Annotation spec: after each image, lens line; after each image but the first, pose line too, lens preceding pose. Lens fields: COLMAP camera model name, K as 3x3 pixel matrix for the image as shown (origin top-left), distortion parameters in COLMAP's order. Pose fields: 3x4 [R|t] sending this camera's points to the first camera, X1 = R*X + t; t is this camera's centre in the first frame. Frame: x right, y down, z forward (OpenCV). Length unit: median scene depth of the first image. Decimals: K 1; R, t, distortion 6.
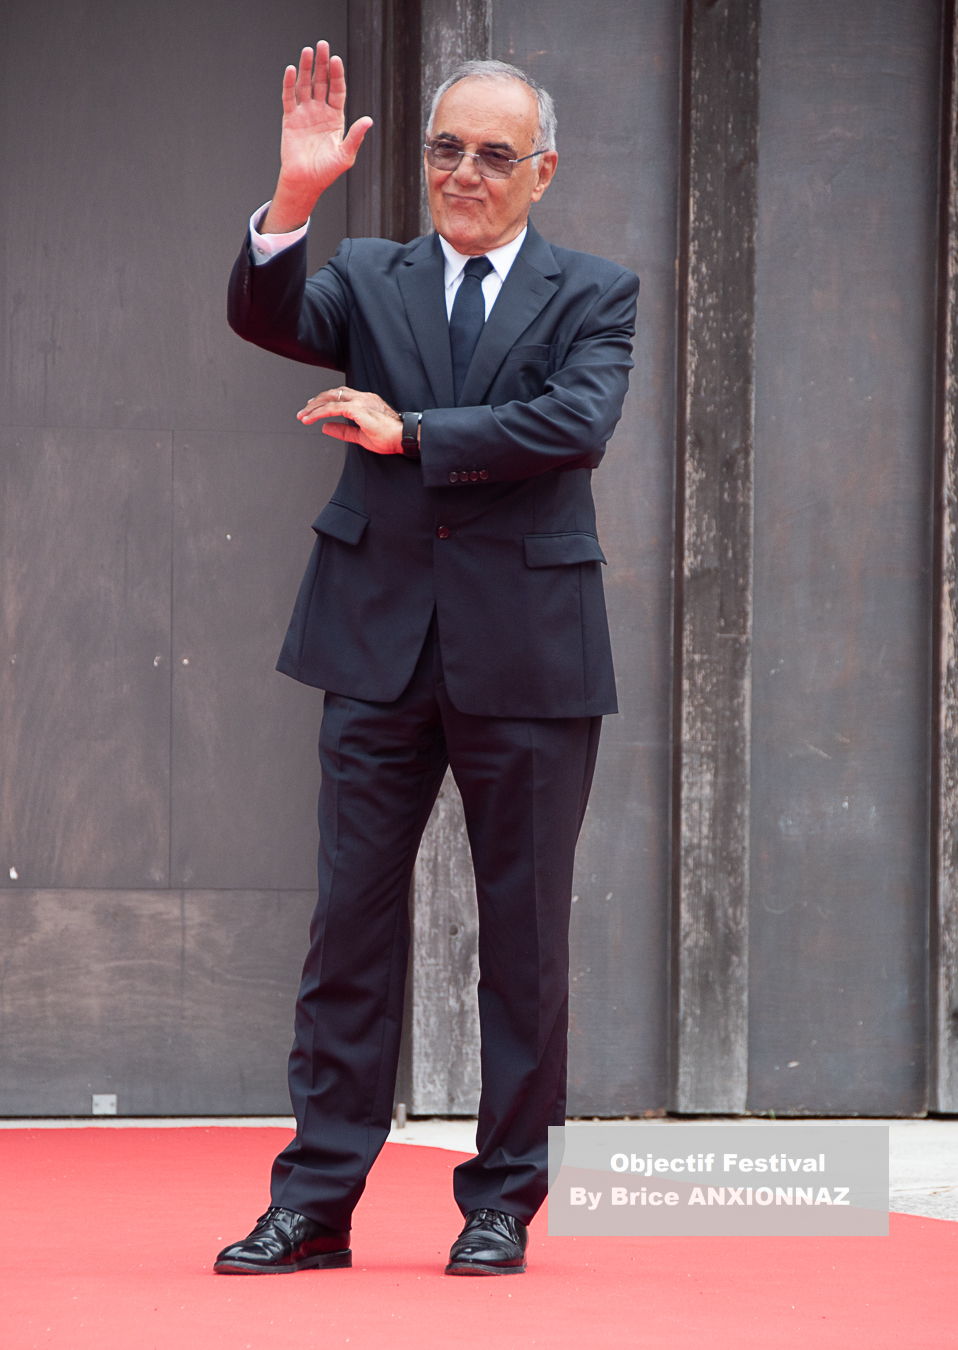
lens RADIAL K [[7935.1, 0, 477.0], [0, 7935.1, 672.4], [0, 0, 1]] dist [0.615503, 0.000000]
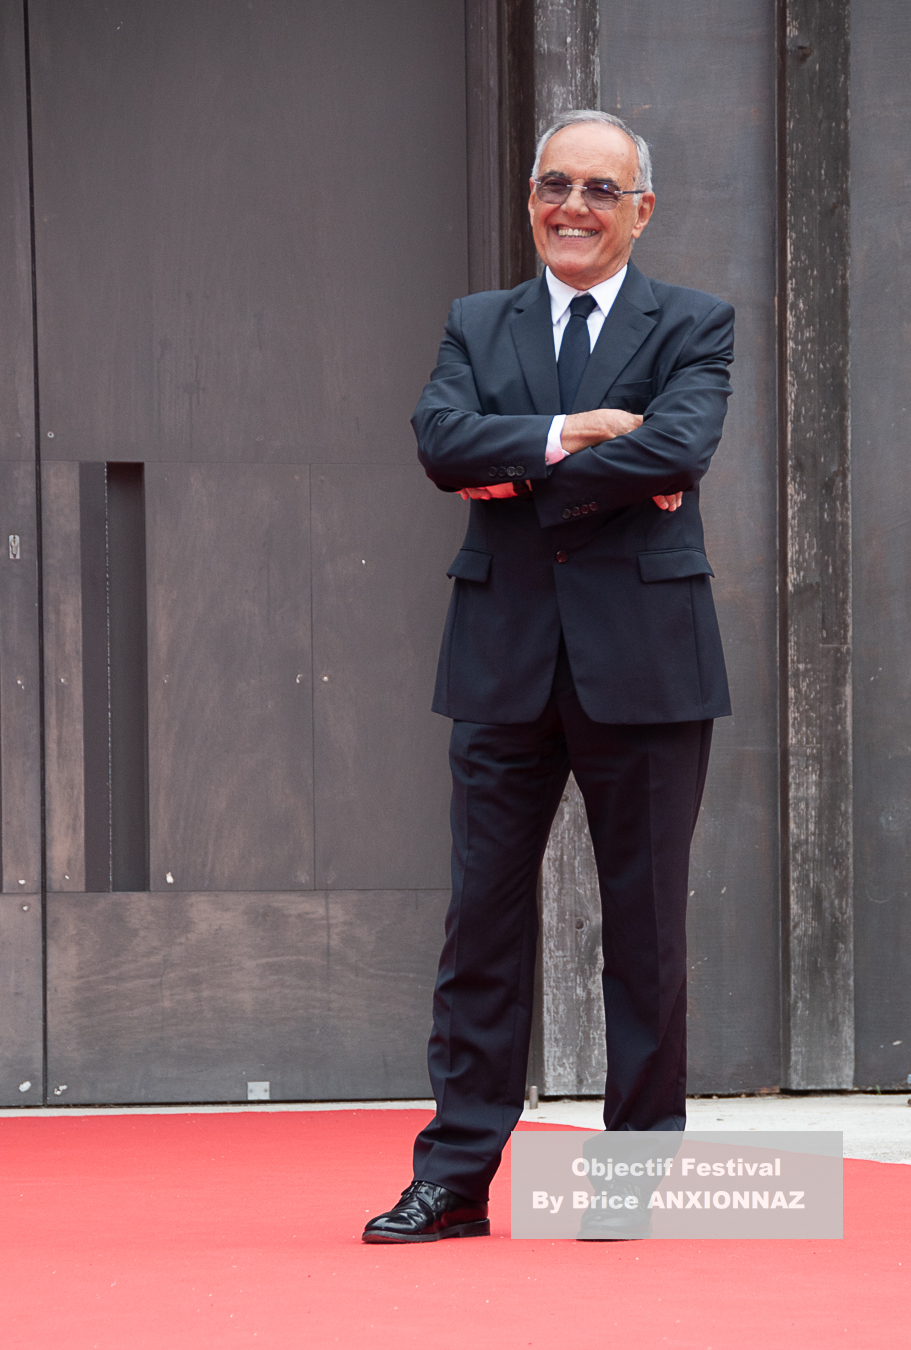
lens RADIAL K [[5444.7, 0, 459.6], [0, 5444.7, 674.2], [0, 0, 1]] dist [0.003915, 0.000000]
pose [[0.999841, -0.017601, 0.003025, -0.020768], [0.017511, 0.999462, 0.027719, -0.022077], [-0.003511, -0.027661, 0.999611, 0.263351]]
